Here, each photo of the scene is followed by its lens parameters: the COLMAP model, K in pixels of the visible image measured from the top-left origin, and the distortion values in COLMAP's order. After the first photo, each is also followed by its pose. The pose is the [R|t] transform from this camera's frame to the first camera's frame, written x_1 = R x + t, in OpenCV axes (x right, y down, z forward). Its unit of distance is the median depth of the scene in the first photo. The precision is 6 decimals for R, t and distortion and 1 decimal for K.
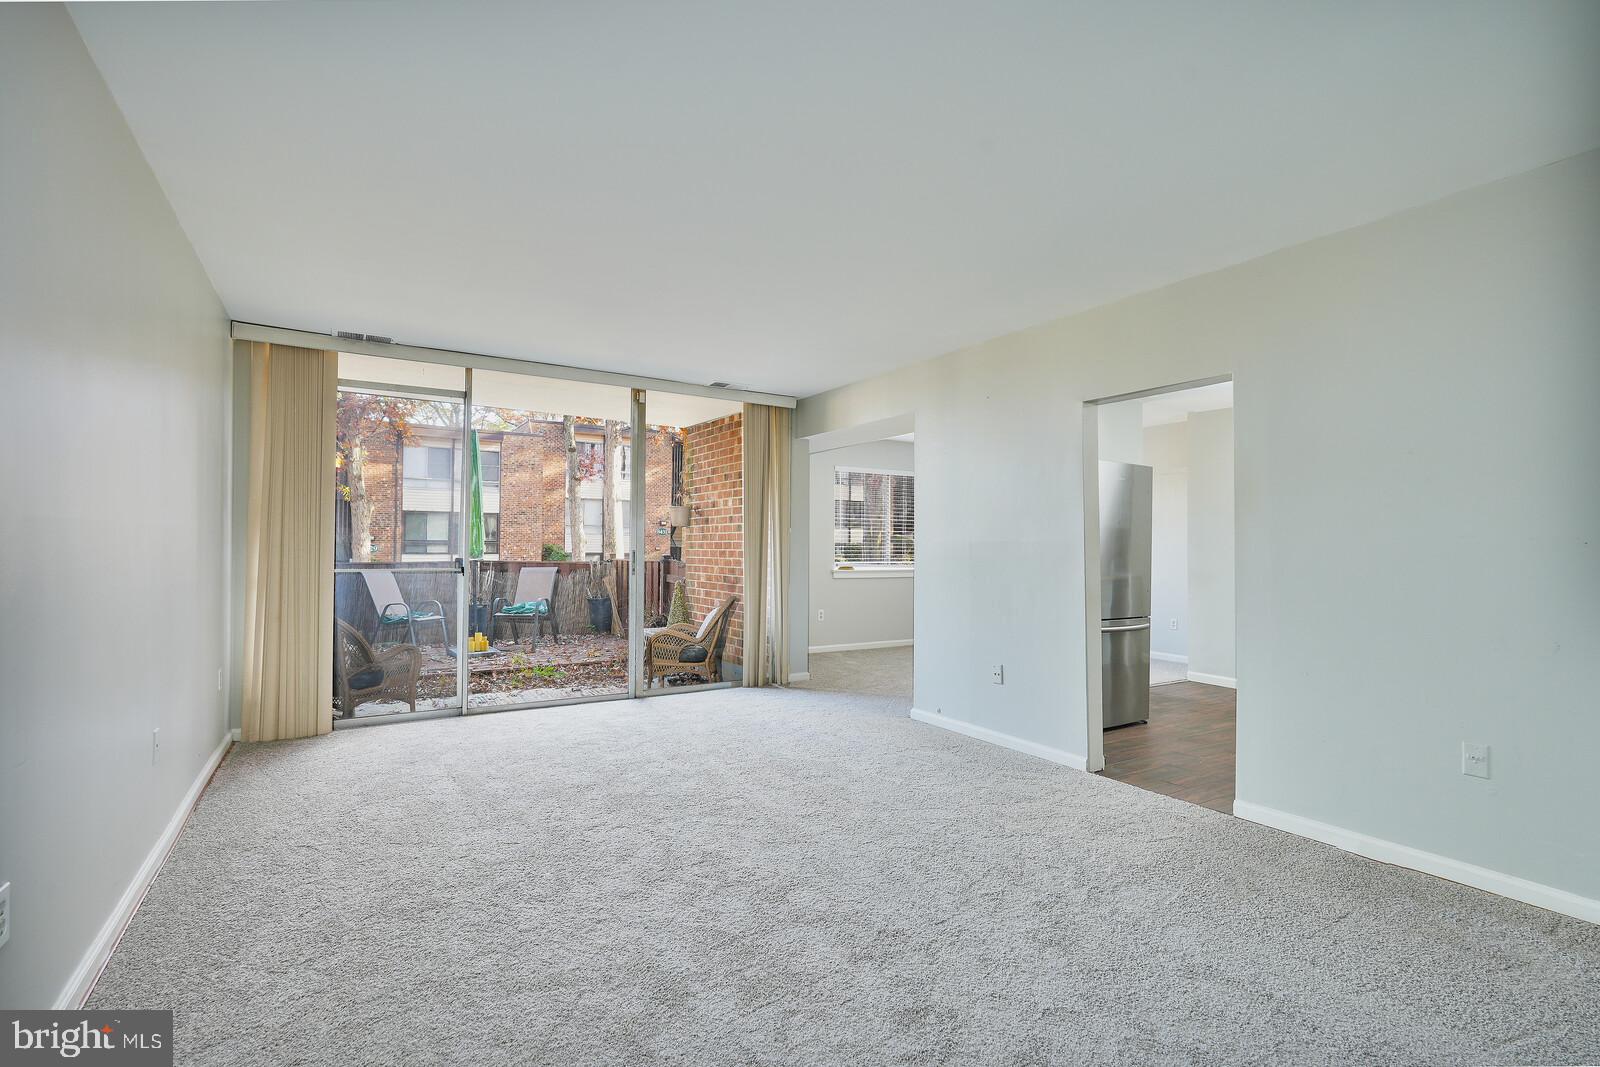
lens RADIAL K [[752.1, 0, 800.0], [0, 752.1, 533.5], [0, 0, 1]] dist [-0.020340, -0.000125]
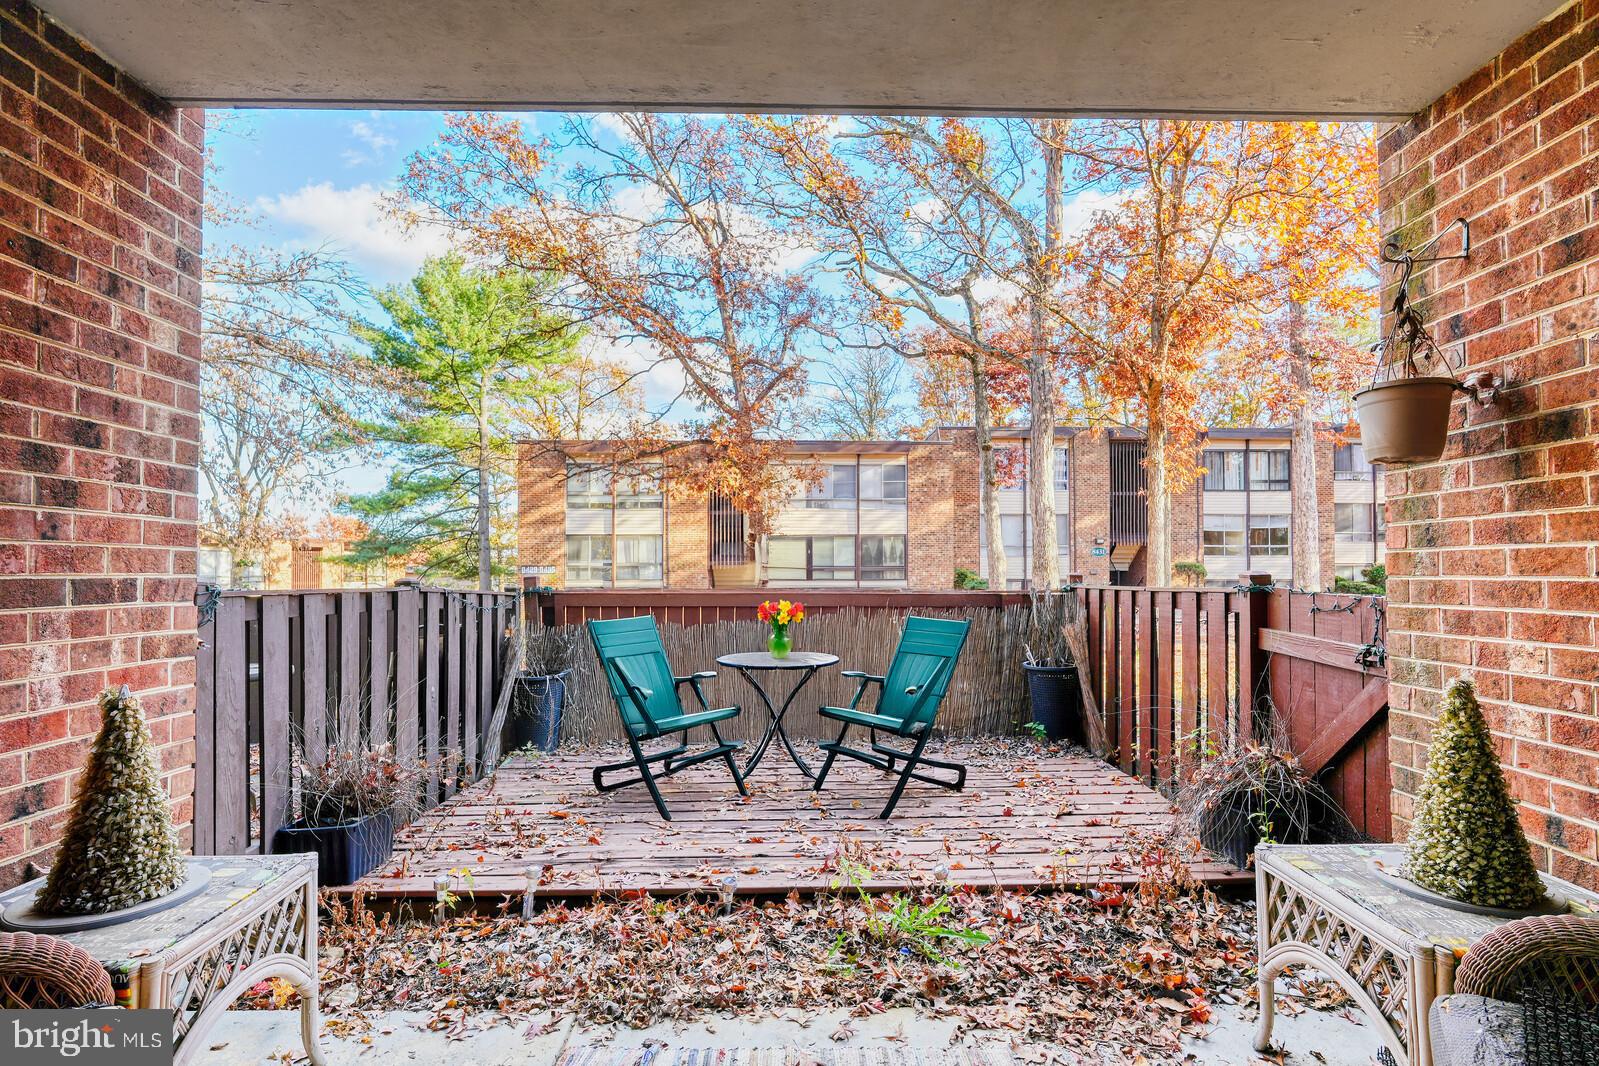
lens RADIAL K [[755.7, 0, 799.2], [0, 755.7, 570.3], [0, 0, 1]] dist [-0.014563, 0.000073]
pose [[0.858371, -0.012643, -0.512874, -0.070787], [0.019595, 0.999775, 0.008150, 0.007633], [0.512656, -0.017046, 0.858425, 0.225788]]
